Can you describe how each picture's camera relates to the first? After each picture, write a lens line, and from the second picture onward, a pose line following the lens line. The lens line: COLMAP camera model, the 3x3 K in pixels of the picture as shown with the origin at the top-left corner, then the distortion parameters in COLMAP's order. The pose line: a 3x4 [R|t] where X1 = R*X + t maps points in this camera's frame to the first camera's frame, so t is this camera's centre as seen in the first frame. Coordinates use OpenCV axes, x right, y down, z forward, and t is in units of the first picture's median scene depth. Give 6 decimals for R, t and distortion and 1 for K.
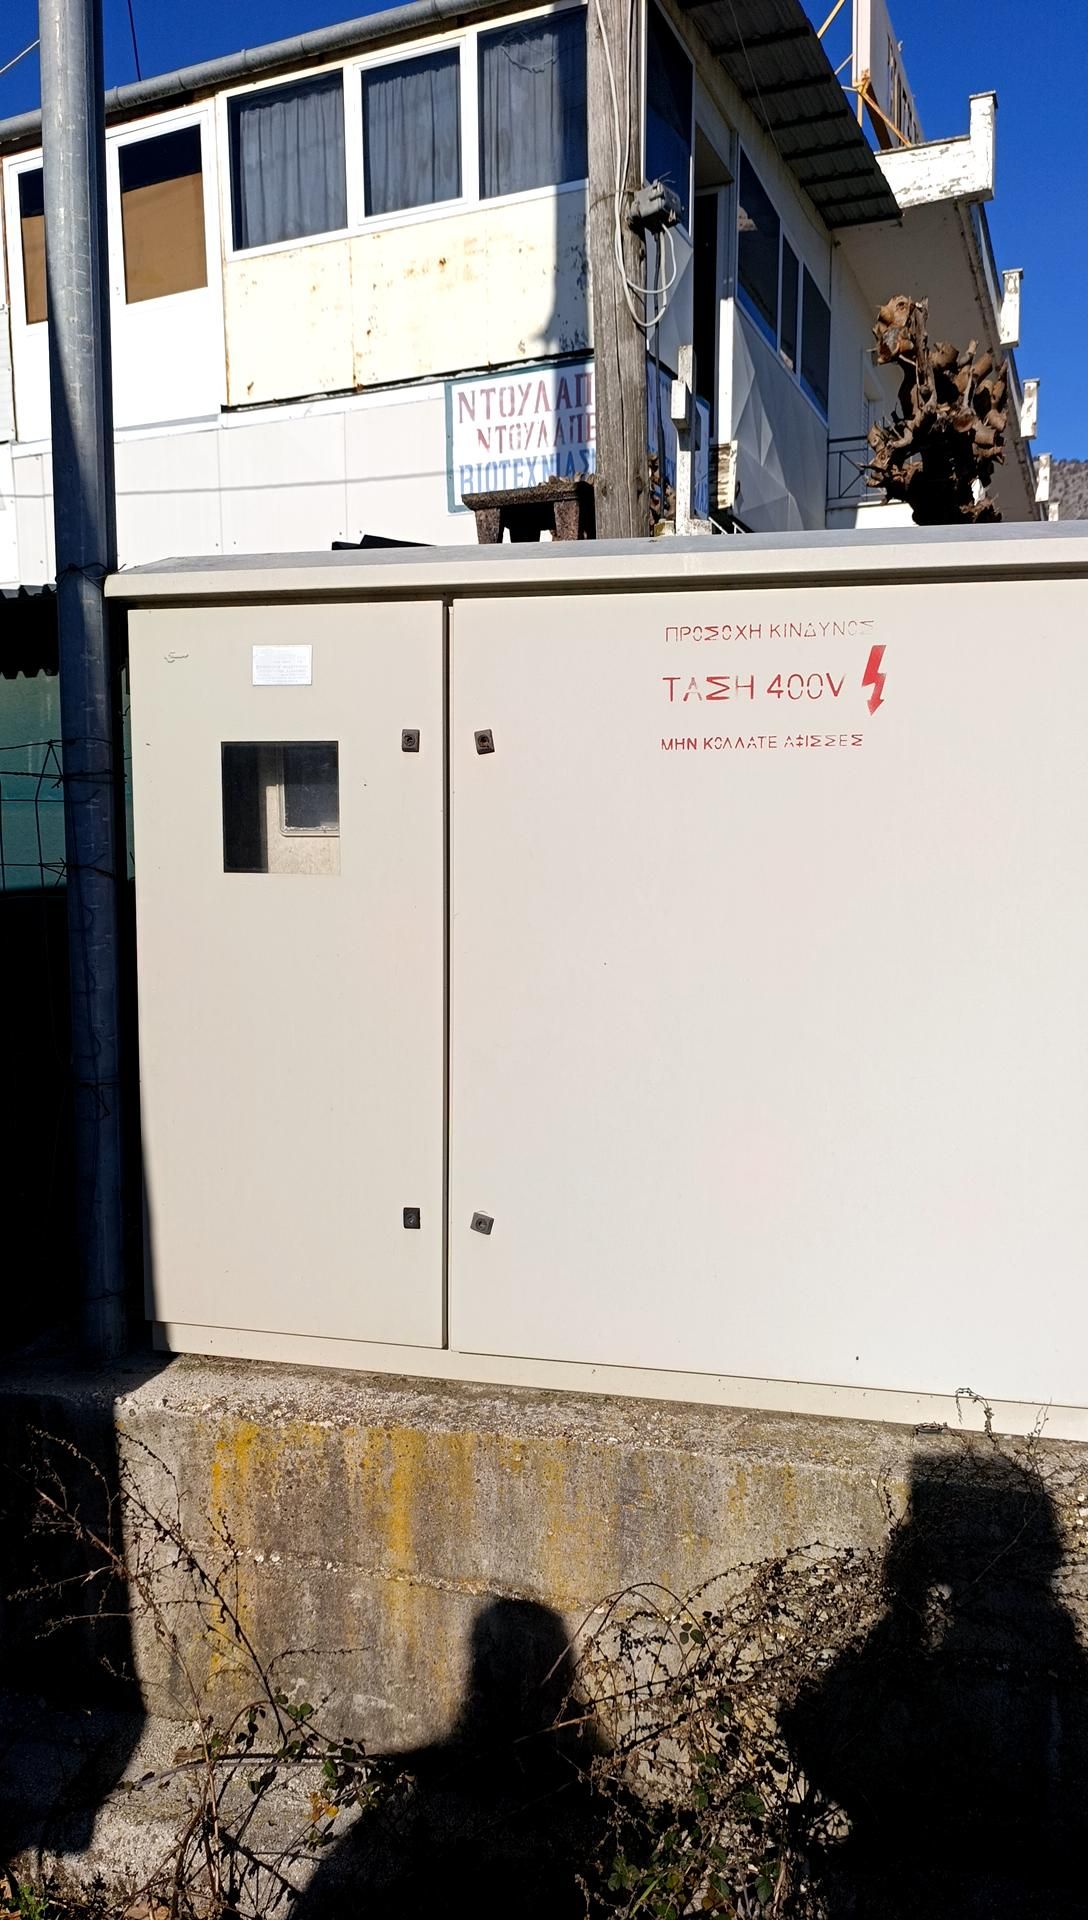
lens RADIAL K [[1325.1, 0, 544.0], [0, 1325.1, 960.0], [0, 0, 1]] dist [-0.001396, -0.006821]
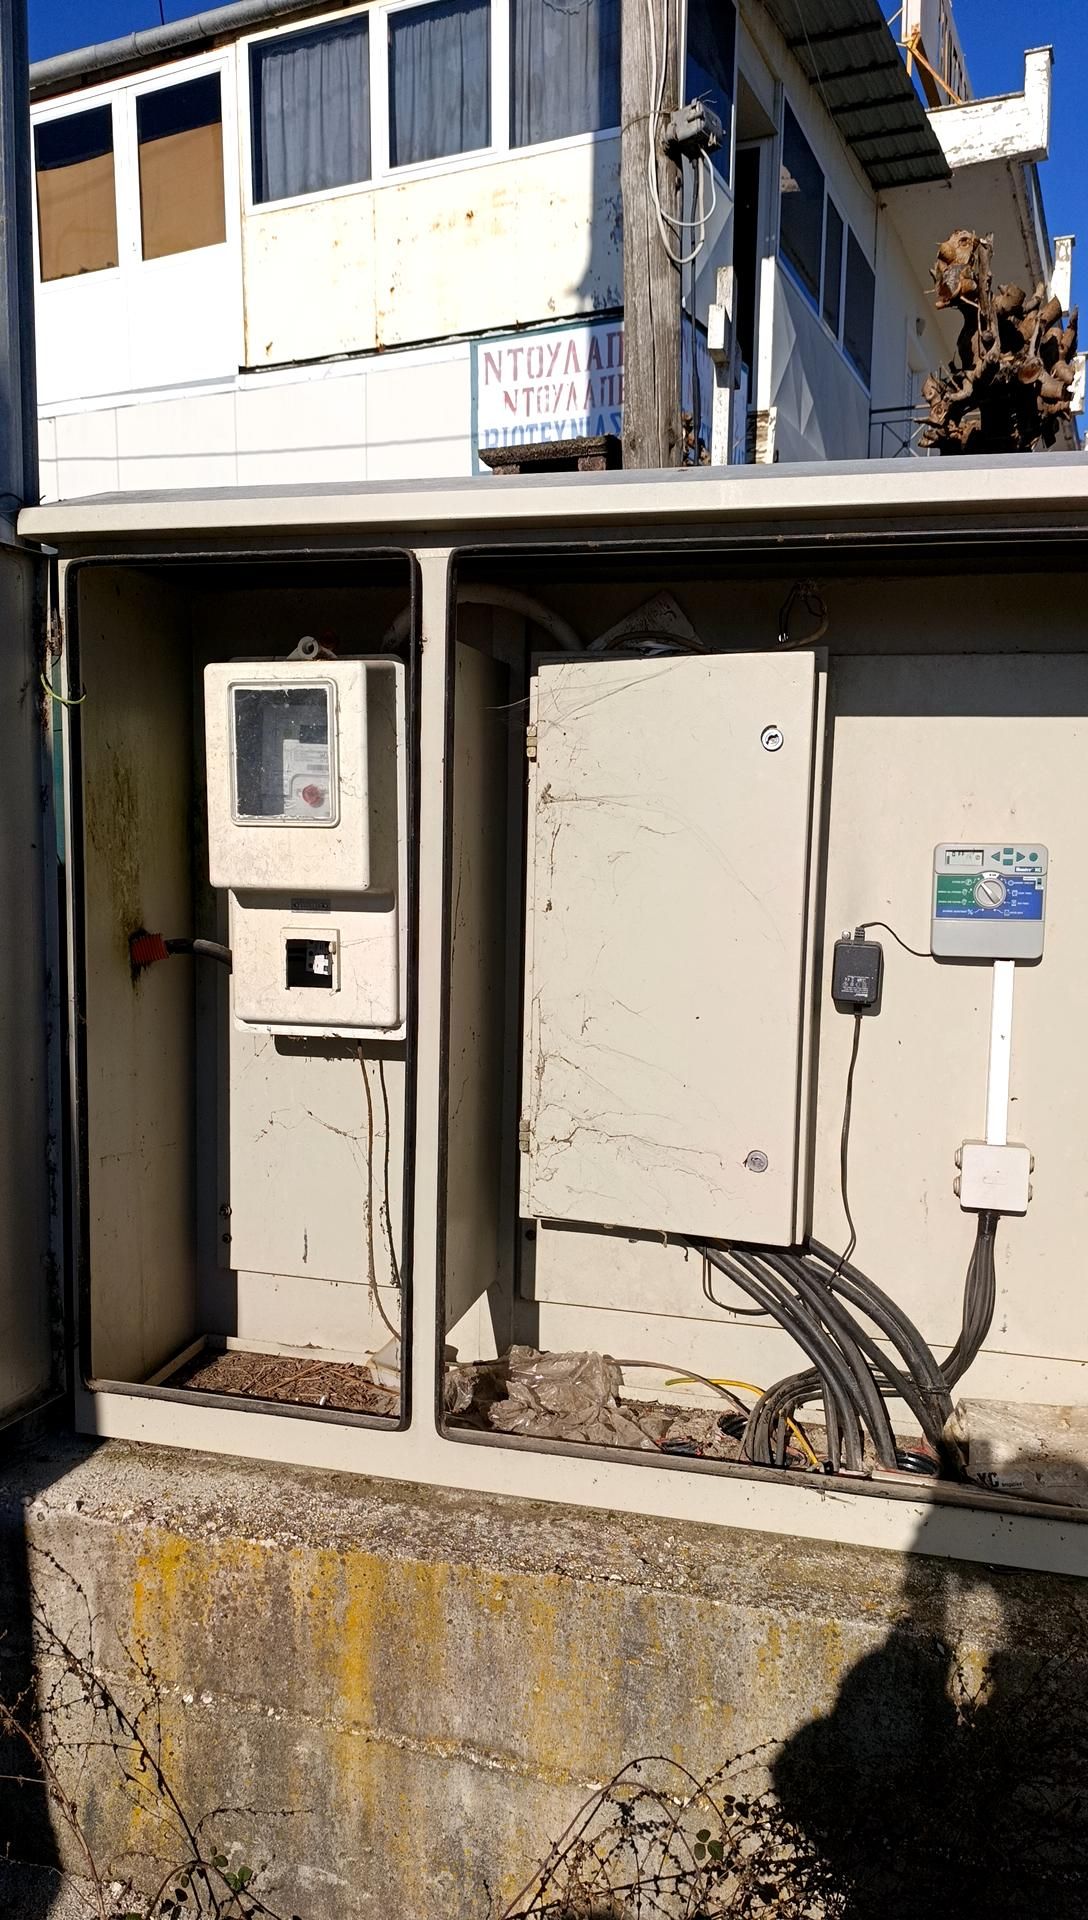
lens RADIAL K [[1325.1, 0, 544.0], [0, 1325.1, 960.0], [0, 0, 1]] dist [-0.001396, -0.006821]
pose [[0.999685, 0.014447, -0.020513, 0.008258], [-0.014142, 0.999789, 0.014896, -0.011851], [0.020724, -0.014601, 0.999679, 0.082754]]
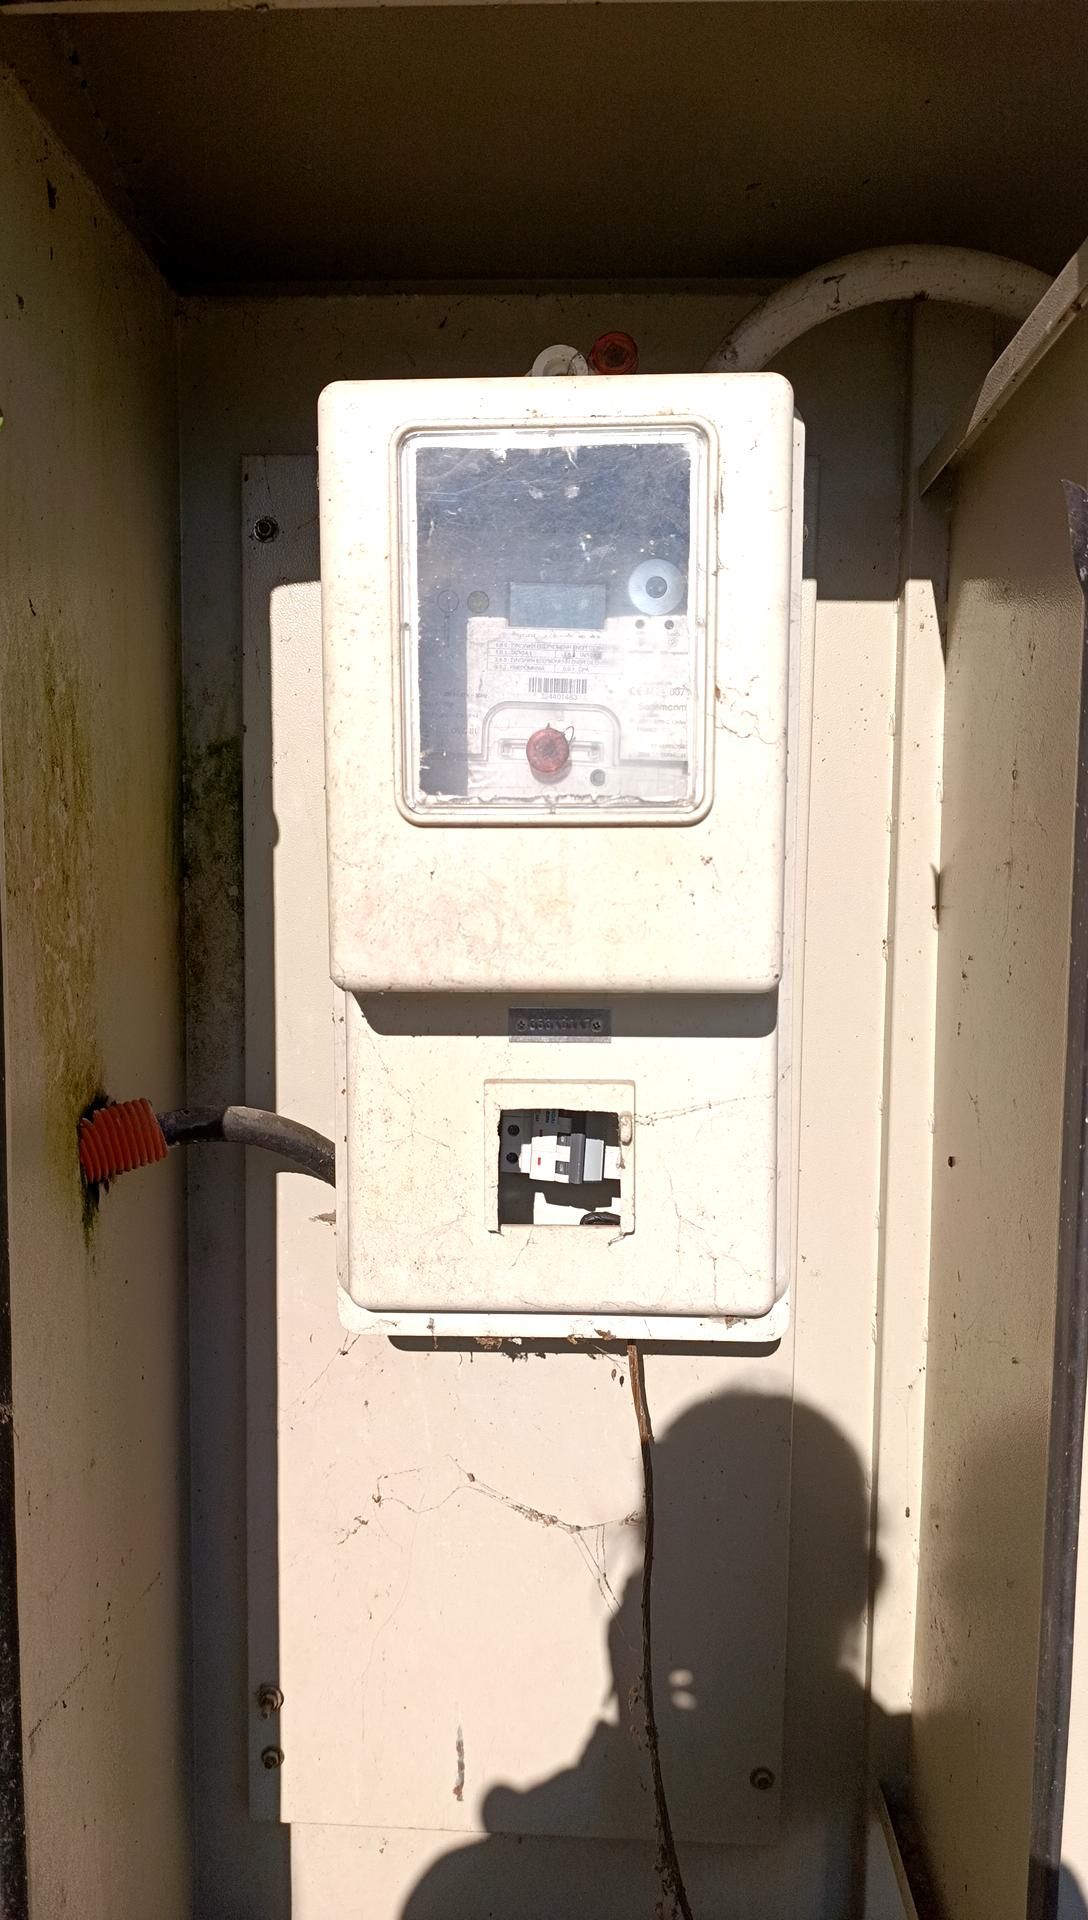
lens RADIAL K [[1325.1, 0, 544.0], [0, 1325.1, 960.0], [0, 0, 1]] dist [-0.001396, -0.006821]
pose [[0.984760, -0.013025, 0.173432, -0.109931], [0.015384, 0.999806, -0.012267, -0.028574], [-0.173239, 0.014748, 0.984769, 0.344466]]
